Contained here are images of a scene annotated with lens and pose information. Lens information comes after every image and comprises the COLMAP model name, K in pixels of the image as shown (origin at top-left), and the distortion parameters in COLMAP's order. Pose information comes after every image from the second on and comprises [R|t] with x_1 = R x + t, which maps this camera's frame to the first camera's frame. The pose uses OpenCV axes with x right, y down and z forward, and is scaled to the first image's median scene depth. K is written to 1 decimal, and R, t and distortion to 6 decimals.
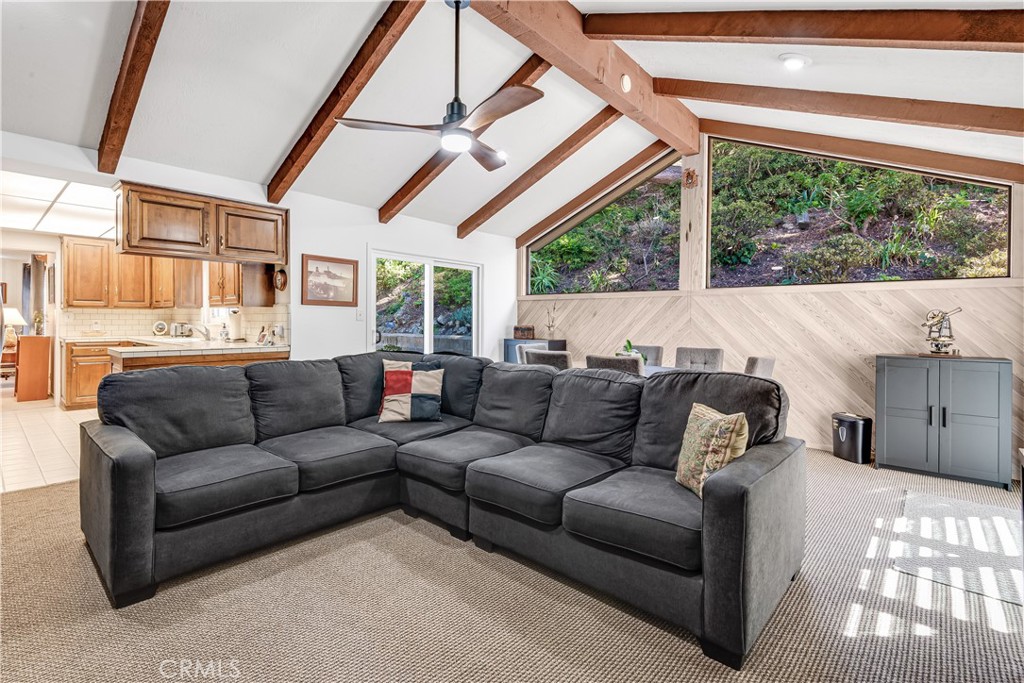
lens RADIAL K [[476.3, 0, 510.9], [0, 476.3, 321.4], [0, 0, 1]] dist [0.022500, -0.003625]
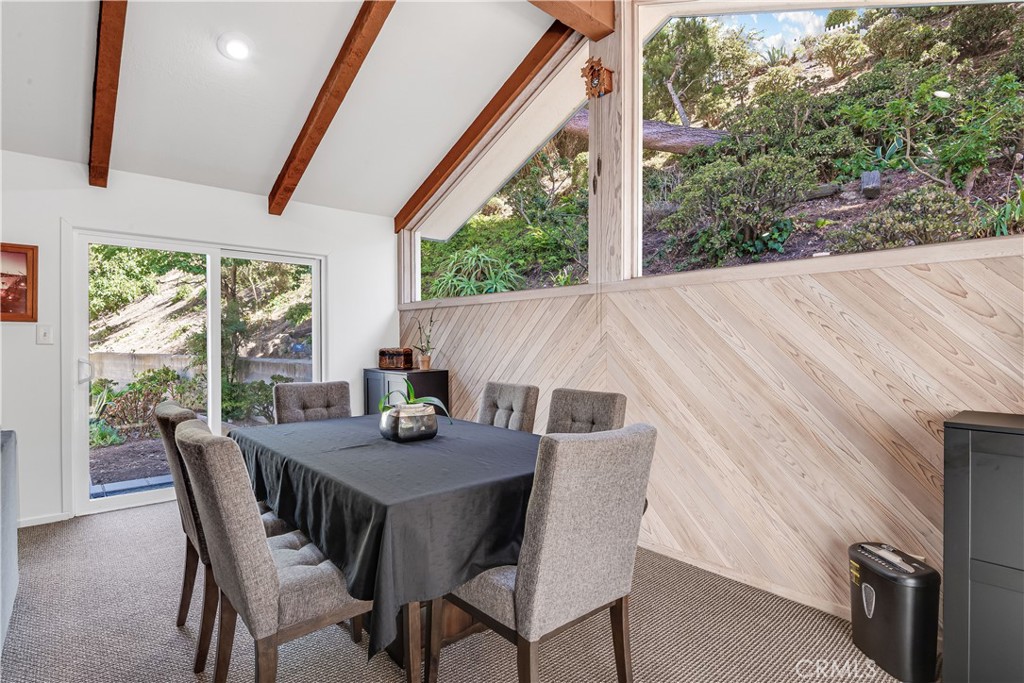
lens RADIAL K [[518.5, 0, 508.7], [0, 518.5, 341.8], [0, 0, 1]] dist [0.006974, -0.001830]
pose [[0.993248, -0.011012, -0.115490, 0.289071], [0.011053, 0.999939, -0.000286, 0.001616], [0.115486, -0.000992, 0.993309, 0.342304]]
